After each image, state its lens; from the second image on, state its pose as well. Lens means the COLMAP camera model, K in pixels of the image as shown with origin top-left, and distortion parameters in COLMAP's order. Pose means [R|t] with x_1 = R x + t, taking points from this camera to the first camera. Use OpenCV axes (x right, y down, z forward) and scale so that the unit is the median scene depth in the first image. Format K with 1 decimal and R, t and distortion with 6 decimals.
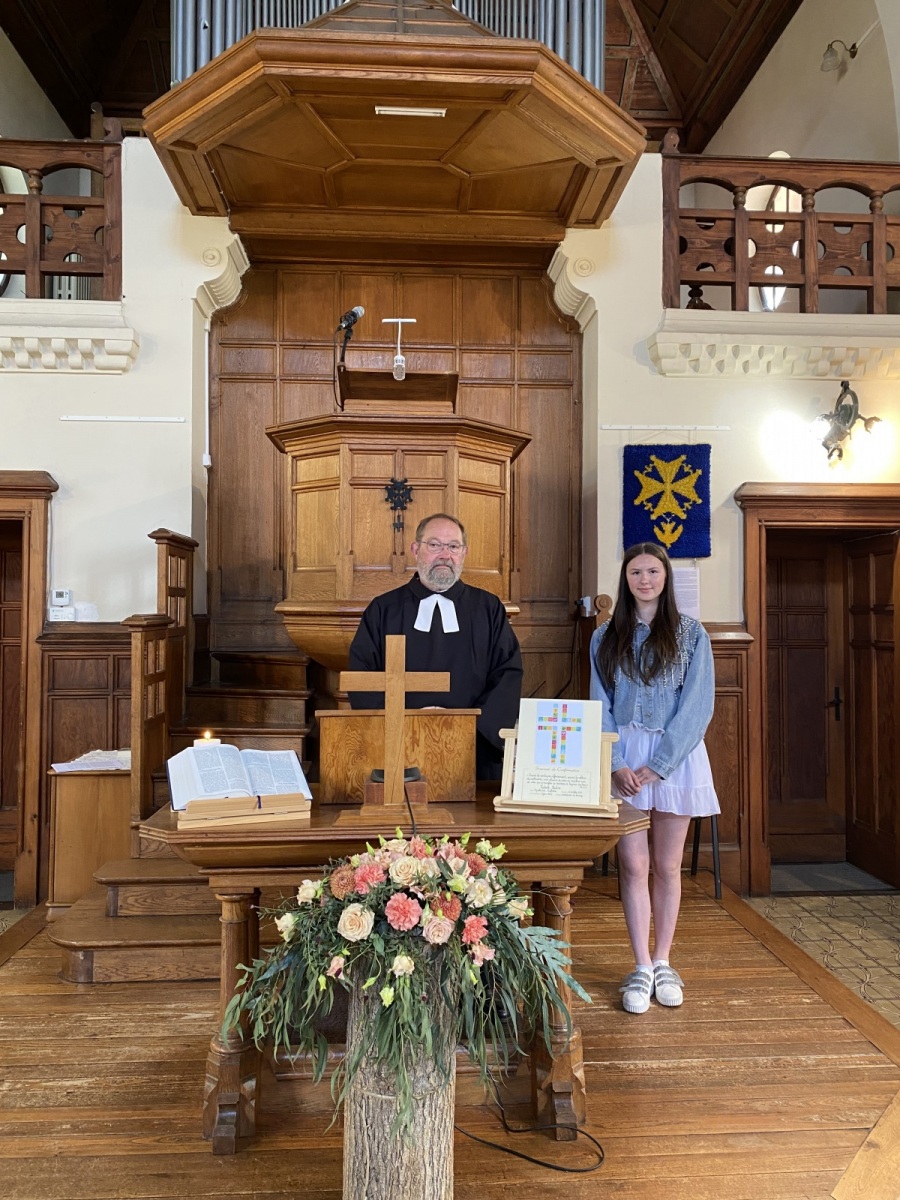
lens RADIAL K [[932.5, 0, 460.9], [0, 932.5, 597.6], [0, 0, 1]] dist [0.023366, -0.023497]
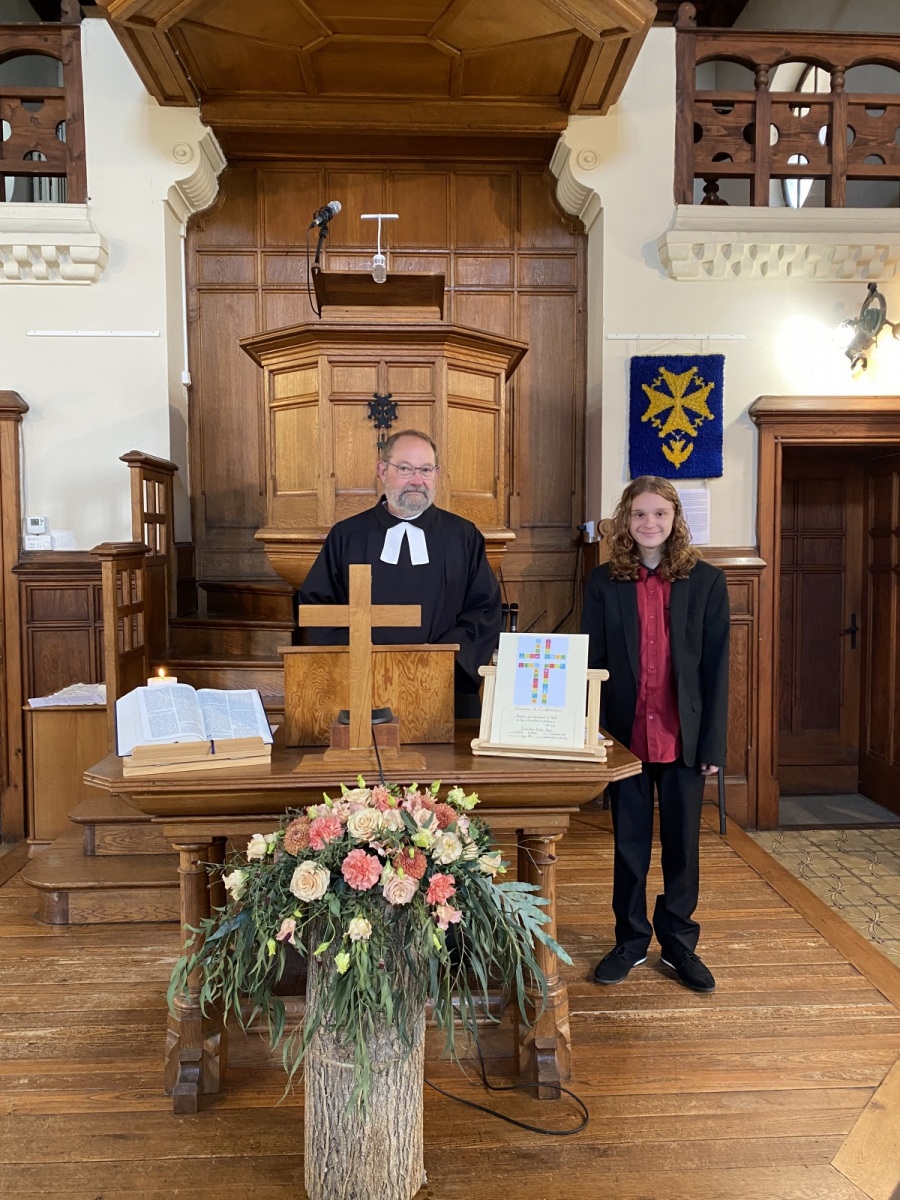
lens RADIAL K [[933.7, 0, 456.9], [0, 933.7, 602.8], [0, 0, 1]] dist [0.022852, -0.022090]
pose [[0.999776, -0.005279, -0.020511, 0.023311], [0.006983, 0.996445, 0.083955, 0.001679], [0.019995, -0.084079, 0.996258, 0.056725]]
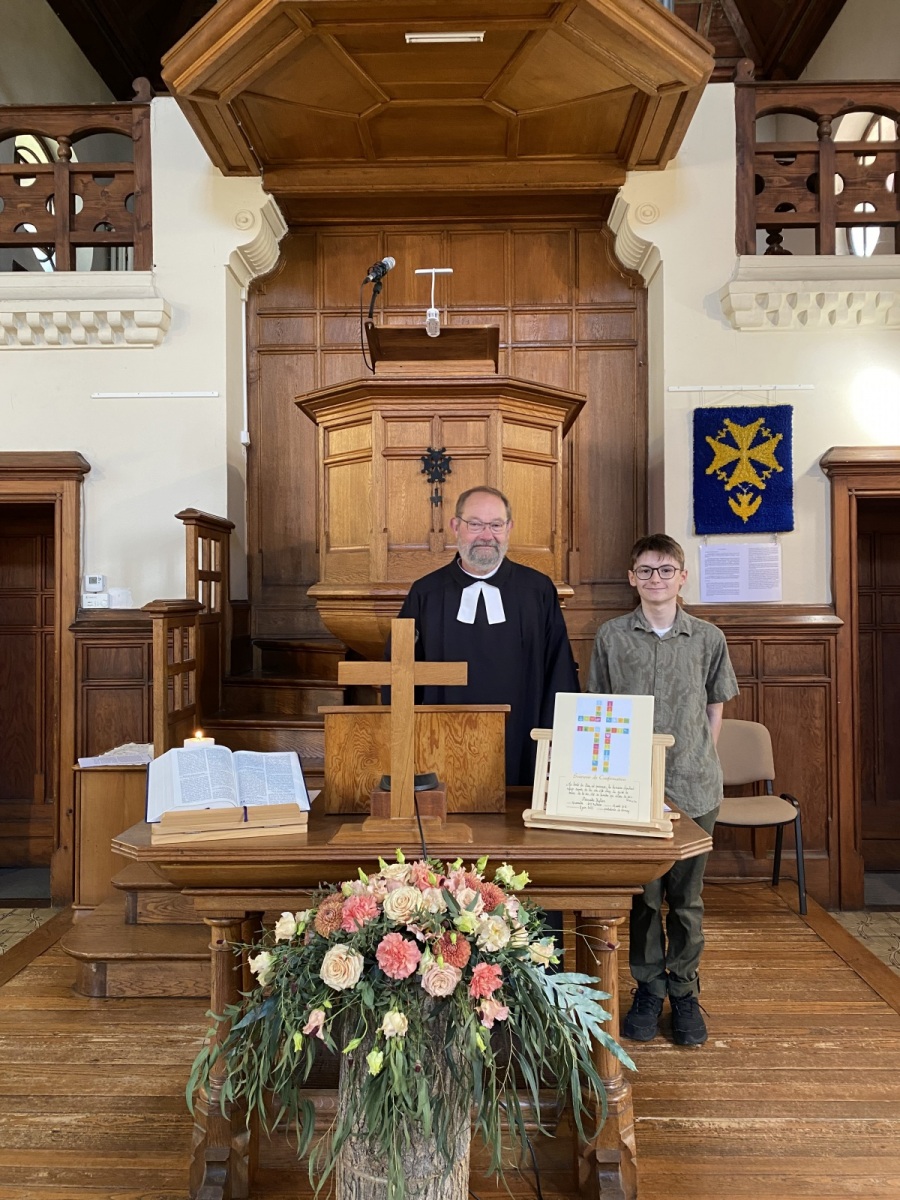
lens RADIAL K [[935.3, 0, 453.0], [0, 935.3, 594.1], [0, 0, 1]] dist [0.019496, -0.016737]
pose [[0.995720, -0.008839, -0.091997, 0.029692], [0.009771, 0.999905, 0.009685, 0.005712], [0.091903, -0.010542, 0.995712, 0.088820]]
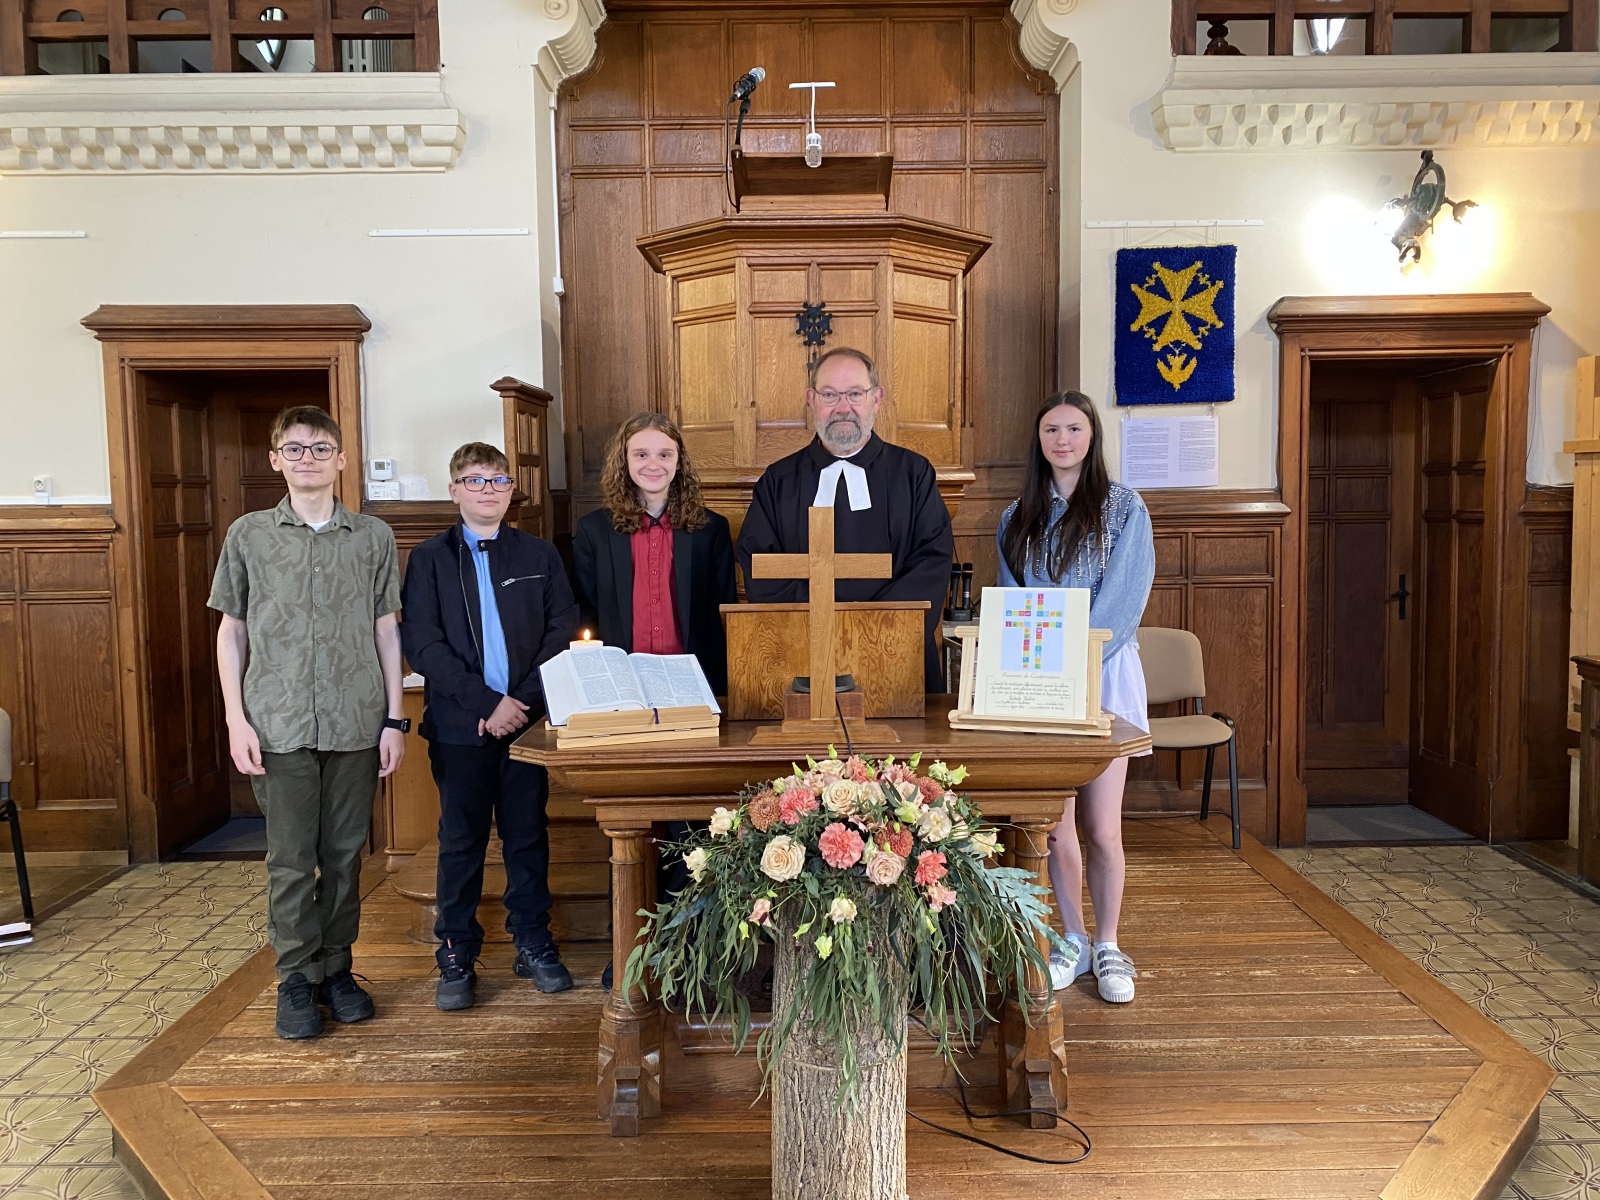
lens RADIAL K [[1243.4, 0, 813.1], [0, 1243.4, 586.4], [0, 0, 1]] dist [0.023366, -0.023497]
pose [[0.998130, -0.010189, -0.060278, -0.008859], [0.015826, 0.995465, 0.093801, 0.005984], [0.059049, -0.094579, 0.993765, -0.019754]]
